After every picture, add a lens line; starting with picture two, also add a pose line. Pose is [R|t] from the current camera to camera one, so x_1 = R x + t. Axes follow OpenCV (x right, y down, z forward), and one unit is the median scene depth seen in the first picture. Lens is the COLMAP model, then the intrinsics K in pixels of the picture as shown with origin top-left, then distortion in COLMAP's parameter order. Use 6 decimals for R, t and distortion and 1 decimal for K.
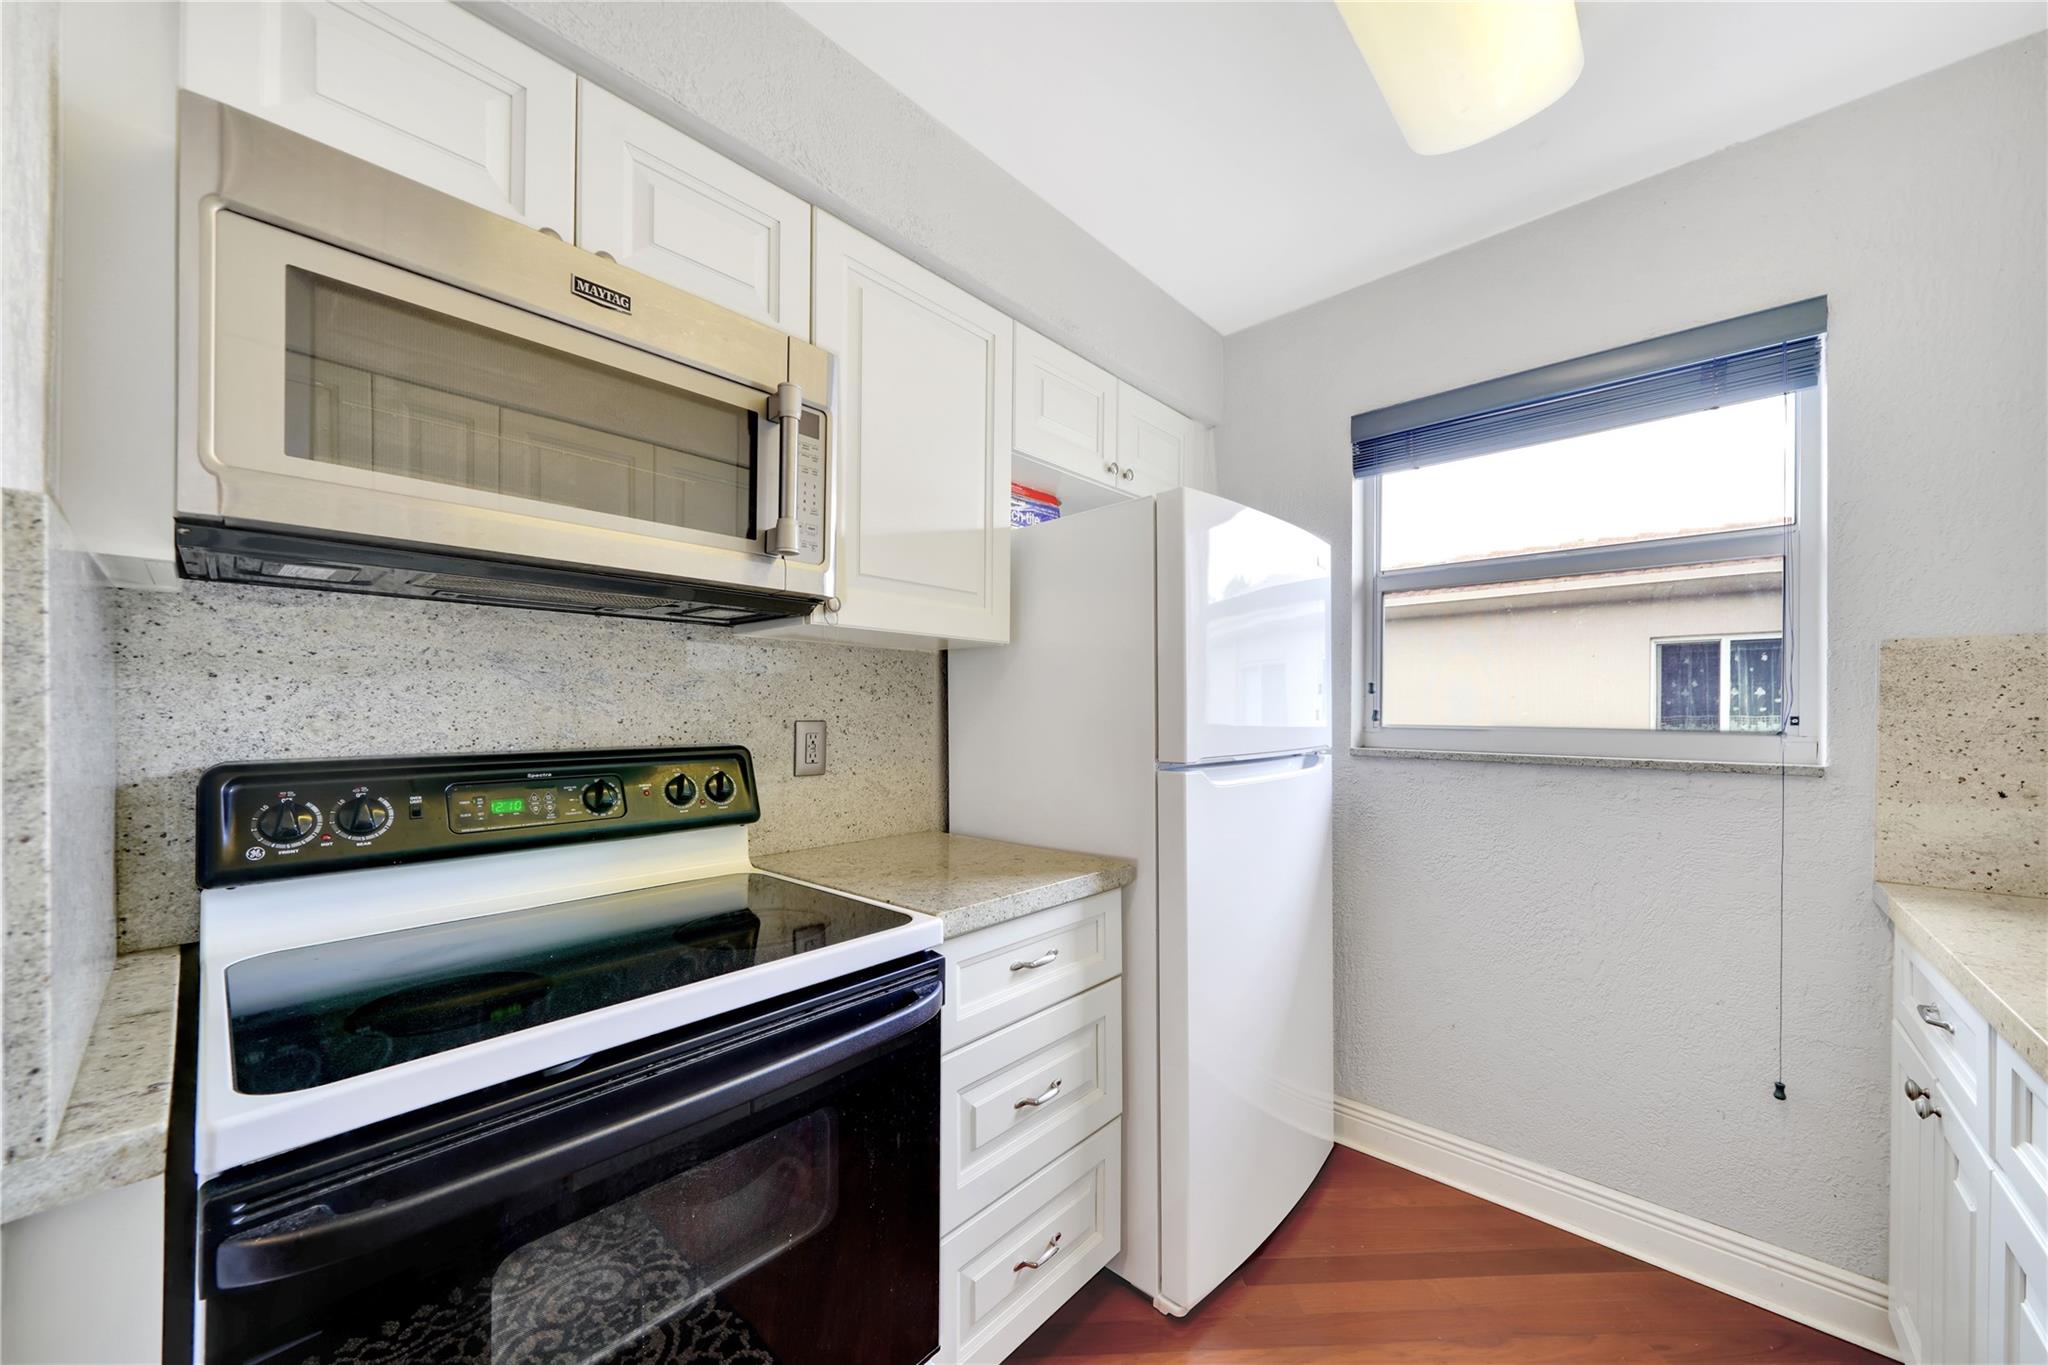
lens RADIAL K [[740.1, 0, 1016.6], [0, 740.1, 706.5], [0, 0, 1]] dist [-0.001173, -0.000028]
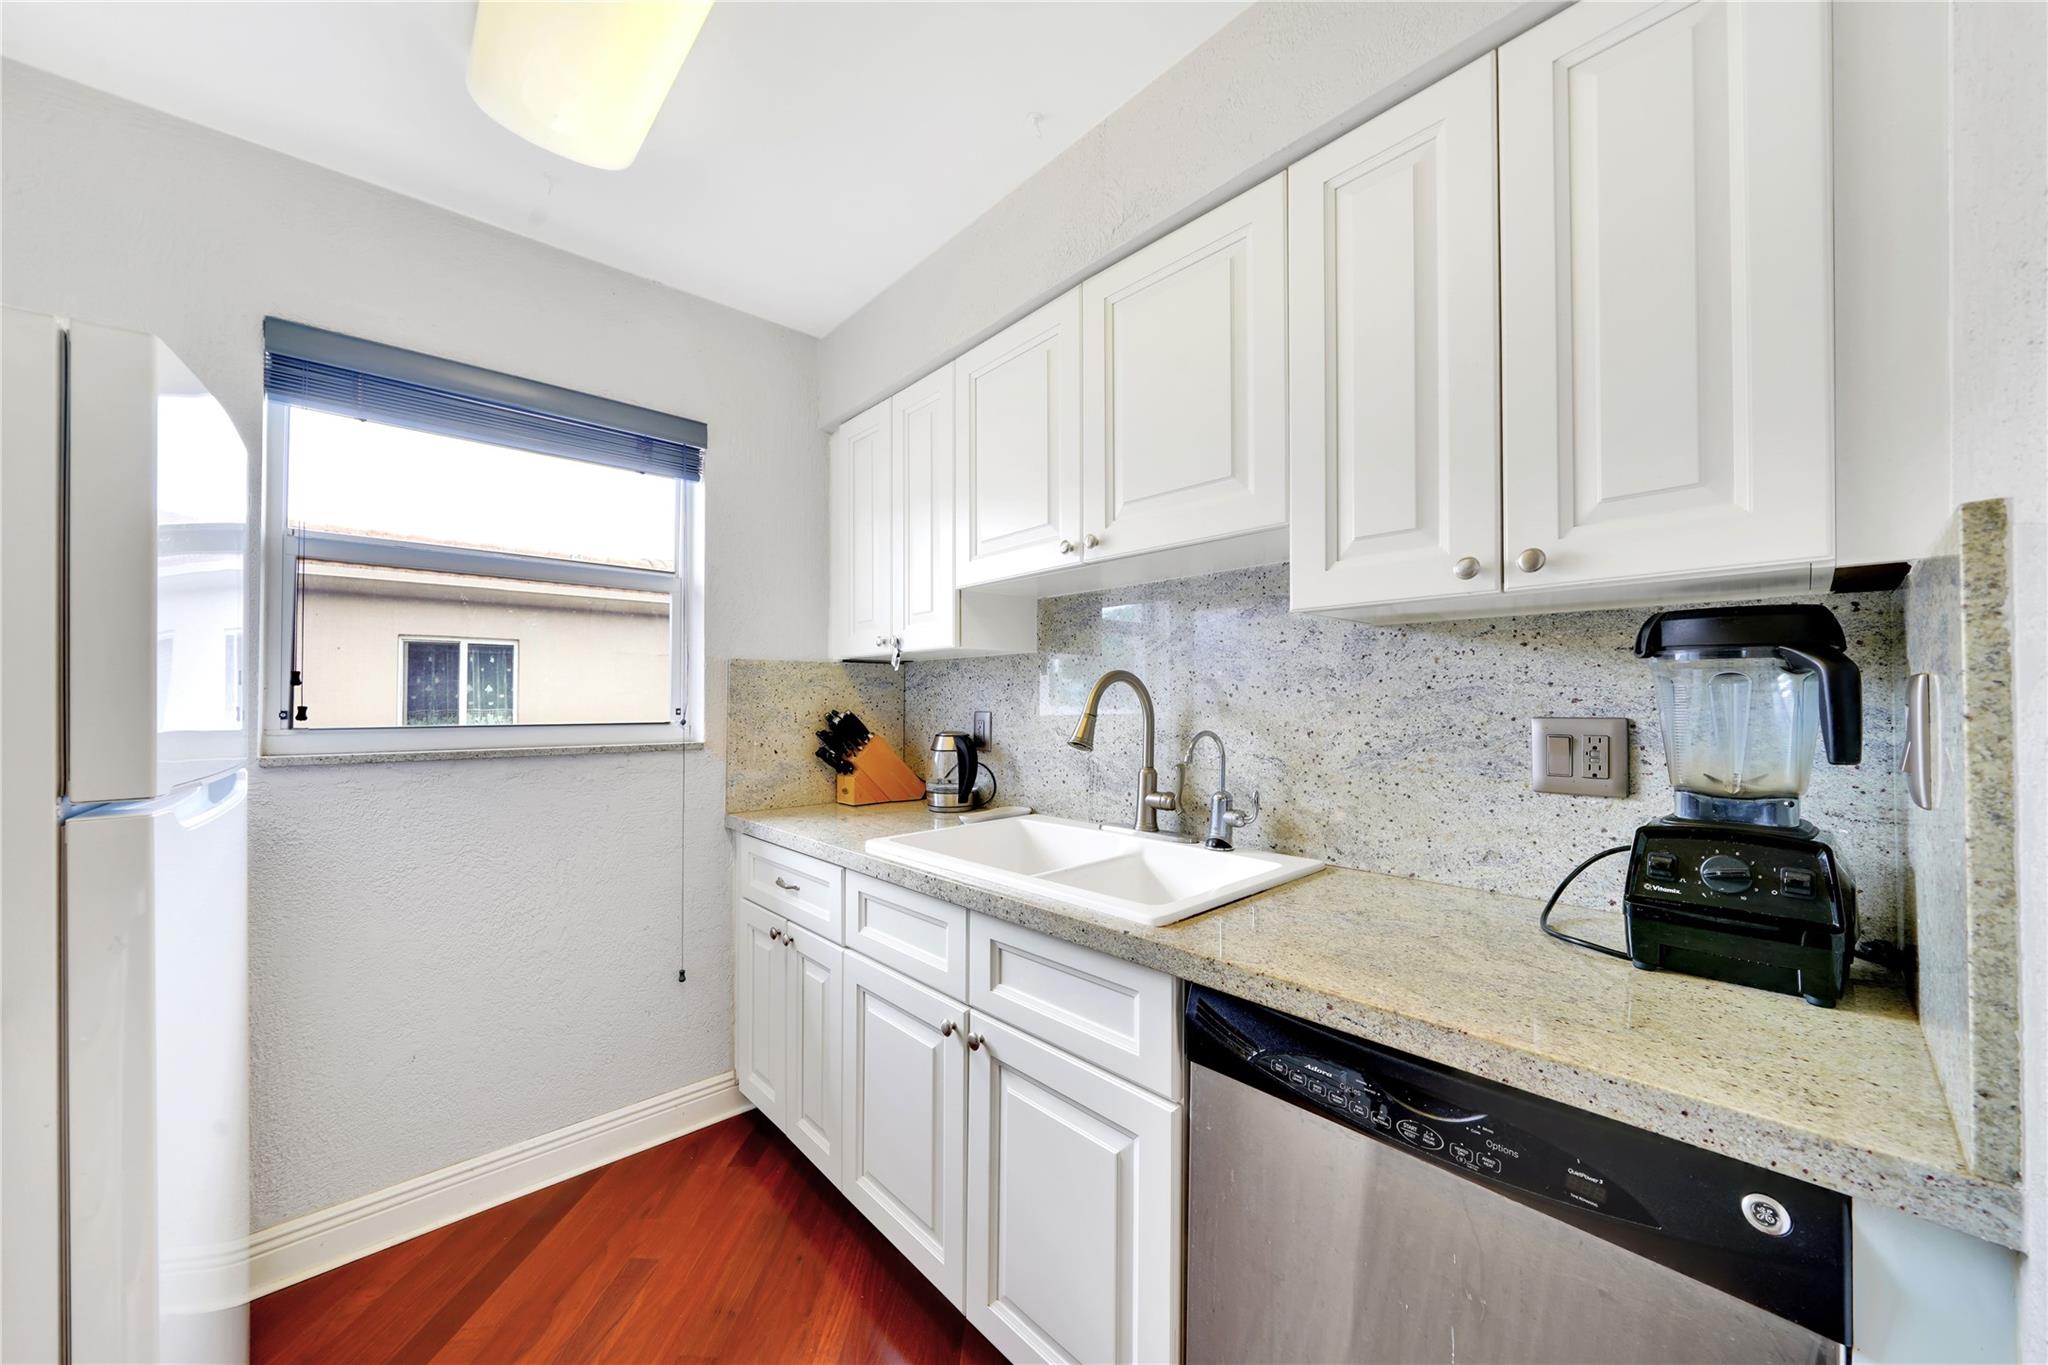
lens RADIAL K [[717.4, 0, 1025.9], [0, 717.4, 687.4], [0, 0, 1]] dist [-0.005834, -0.000077]
pose [[0.086753, 0.018447, 0.996059, -0.252697], [0.001036, 0.999826, -0.018607, 0.000048], [-0.996229, 0.002646, 0.086719, 0.217433]]
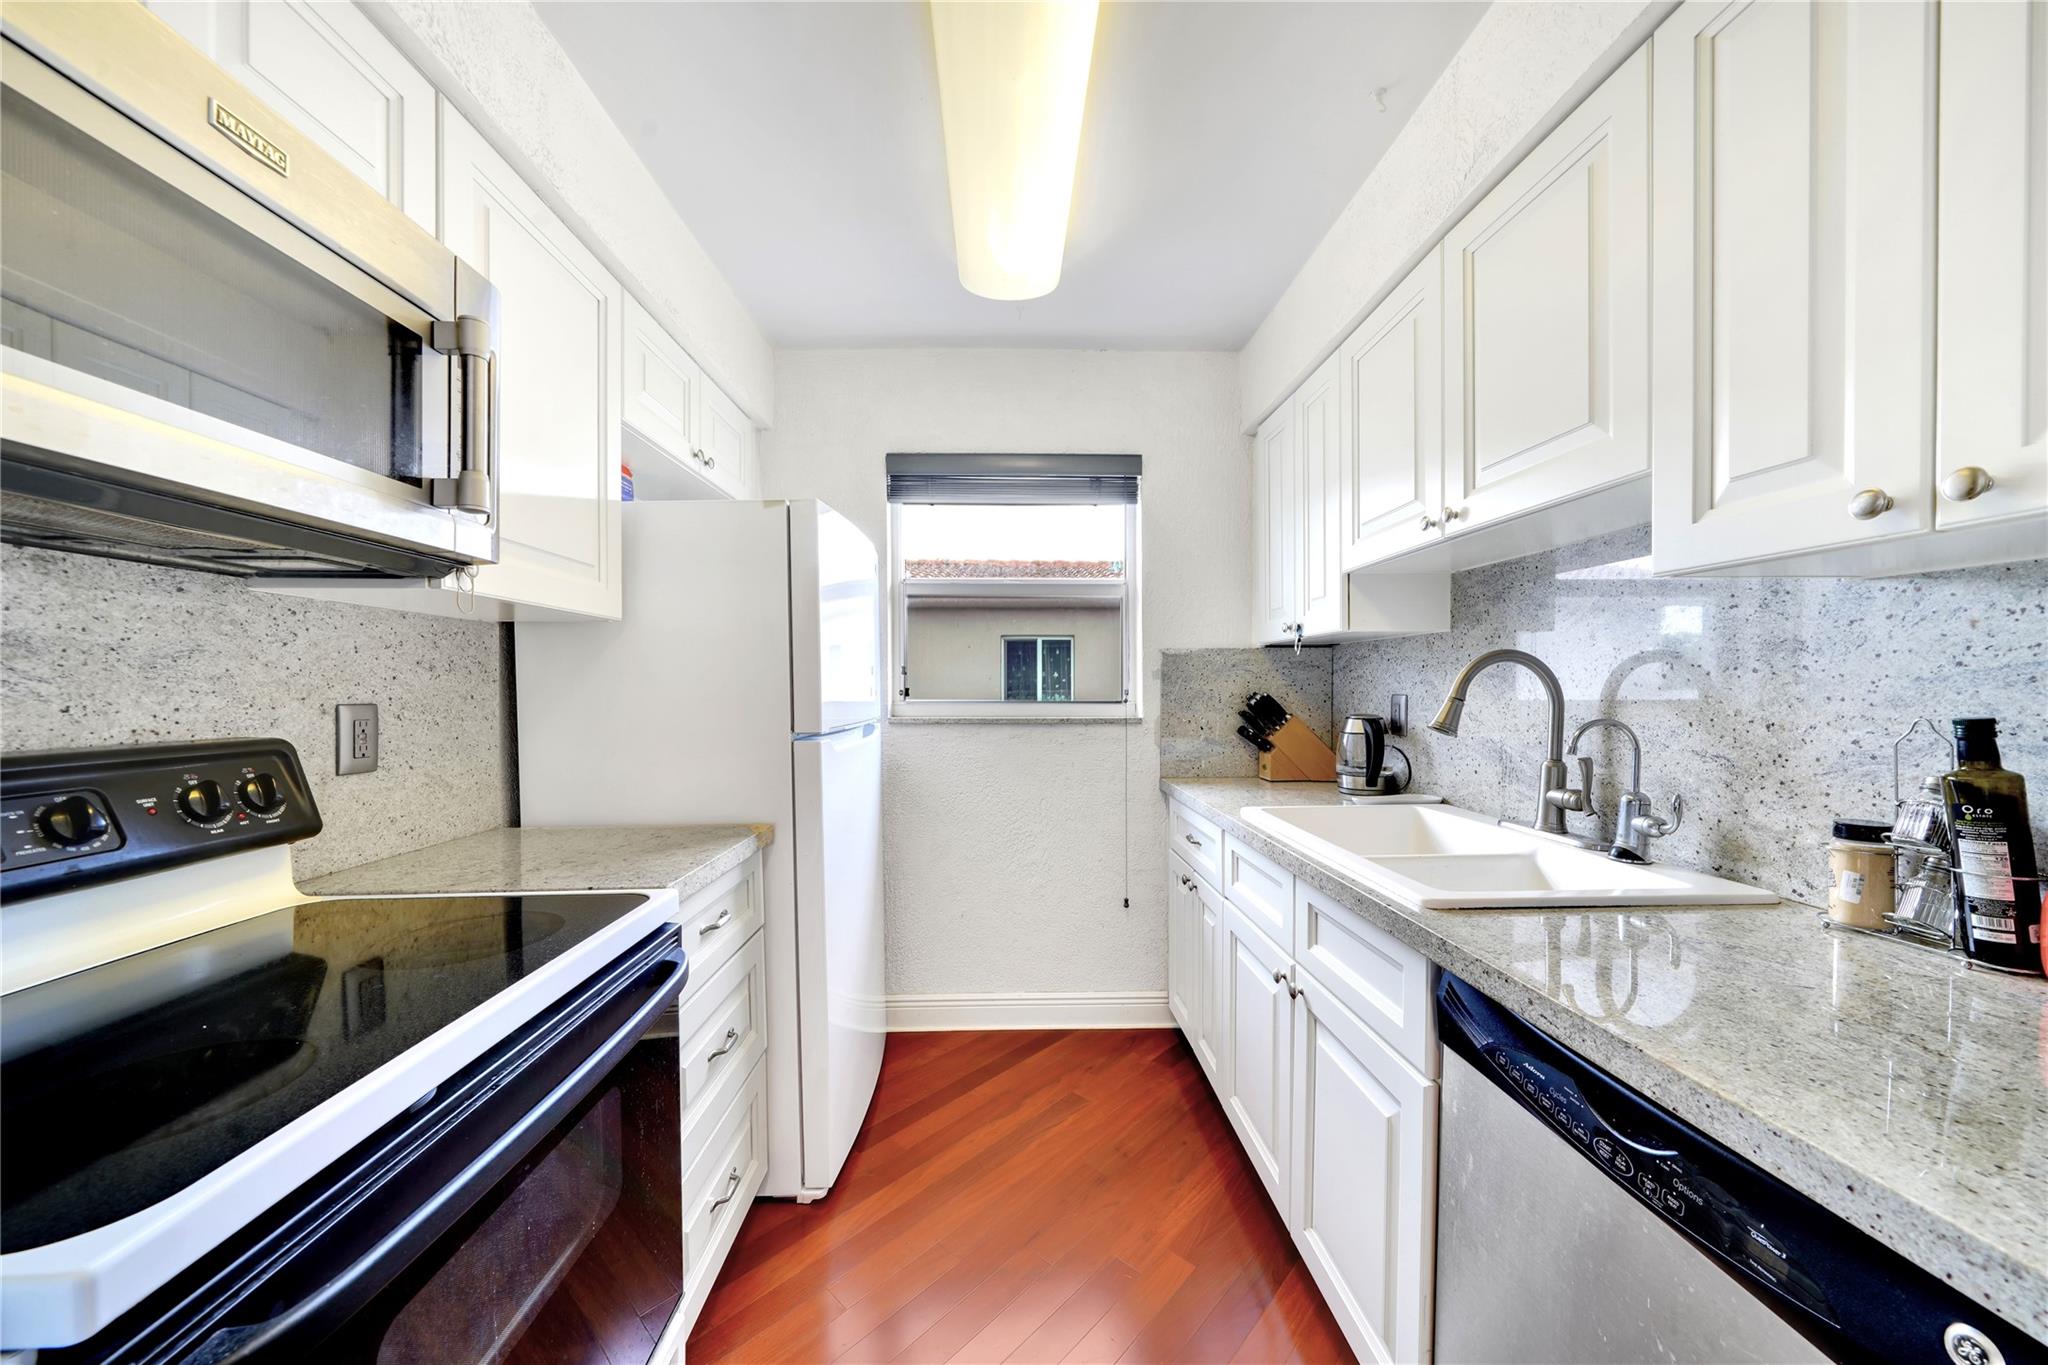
lens RADIAL K [[717.4, 0, 1025.9], [0, 717.4, 687.4], [0, 0, 1]] dist [-0.005834, -0.000077]
pose [[0.712223, -0.005090, 0.701935, -0.307229], [0.002322, 0.999985, 0.004896, -0.000493], [-0.701949, -0.001857, 0.712224, -0.042459]]
